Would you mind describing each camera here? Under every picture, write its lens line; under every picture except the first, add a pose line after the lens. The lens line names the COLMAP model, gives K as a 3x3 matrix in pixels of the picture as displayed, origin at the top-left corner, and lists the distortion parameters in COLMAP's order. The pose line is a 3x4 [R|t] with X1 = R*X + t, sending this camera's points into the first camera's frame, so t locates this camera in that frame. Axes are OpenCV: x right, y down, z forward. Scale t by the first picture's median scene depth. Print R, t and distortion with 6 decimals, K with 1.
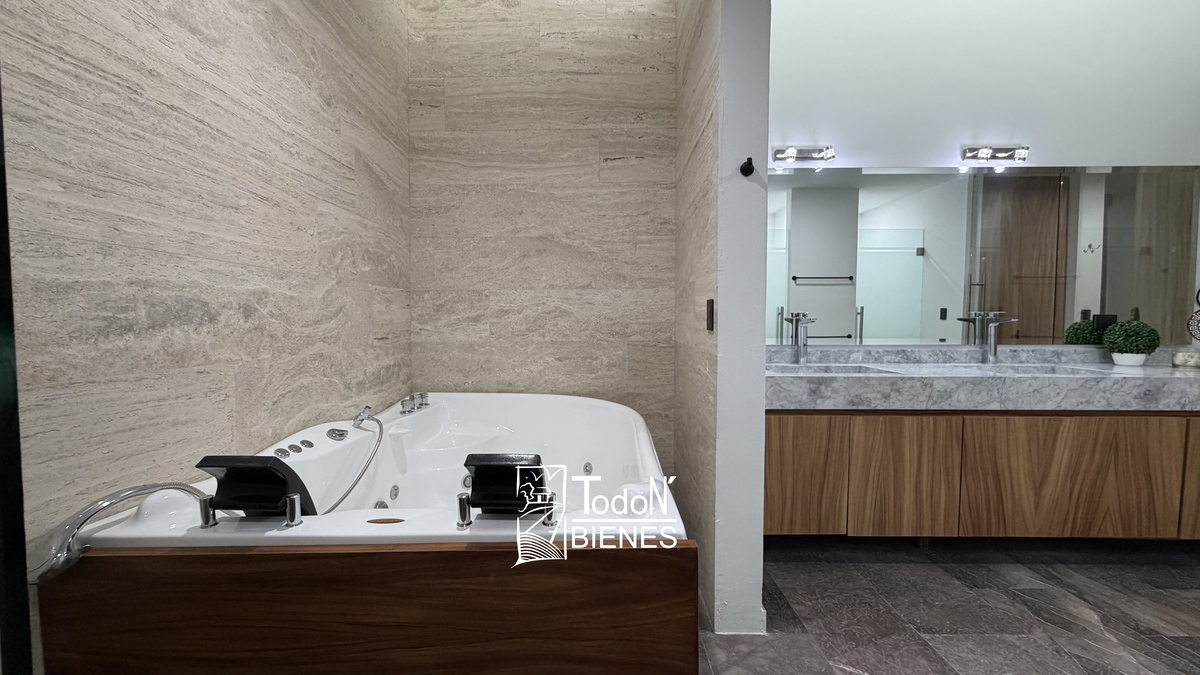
lens RADIAL K [[477.1, 0, 602.2], [0, 477.1, 340.2], [0, 0, 1]] dist [0.001422, -0.000701]
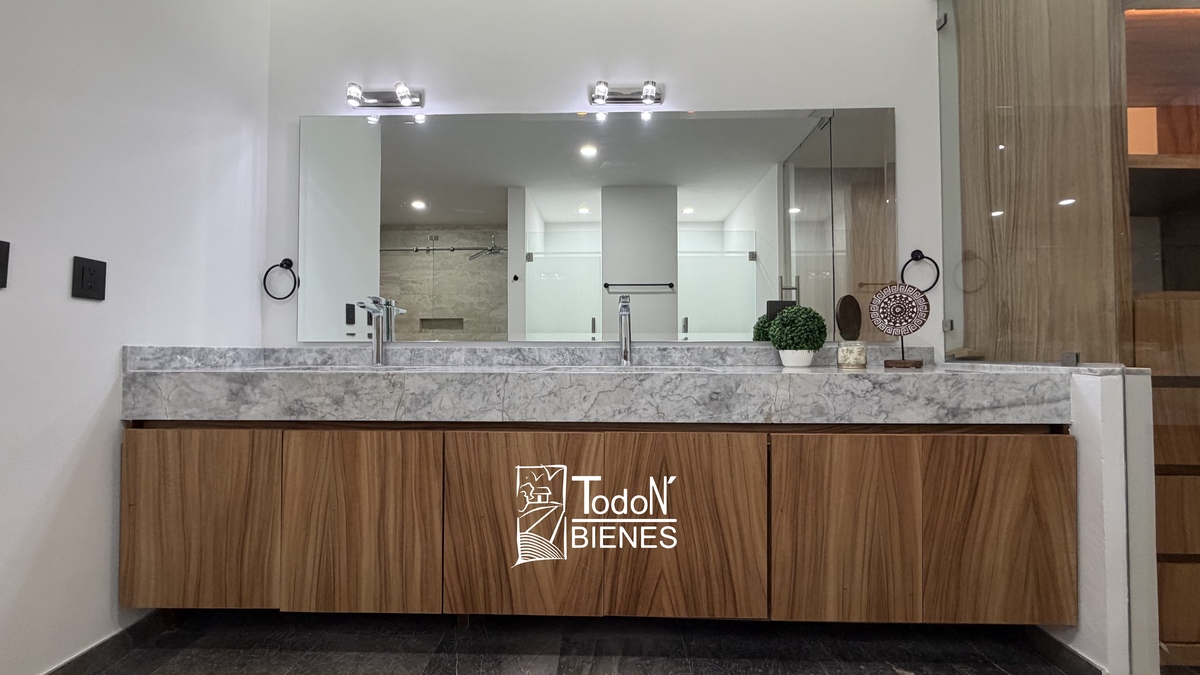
lens RADIAL K [[477.1, 0, 598.9], [0, 477.1, 341.1], [0, 0, 1]] dist [0.001422, -0.000701]
pose [[0.999888, 0.000219, -0.014980, 0.980318], [-0.001234, 0.997698, -0.067797, 0.076953], [0.014931, 0.067808, 0.997587, 0.314380]]
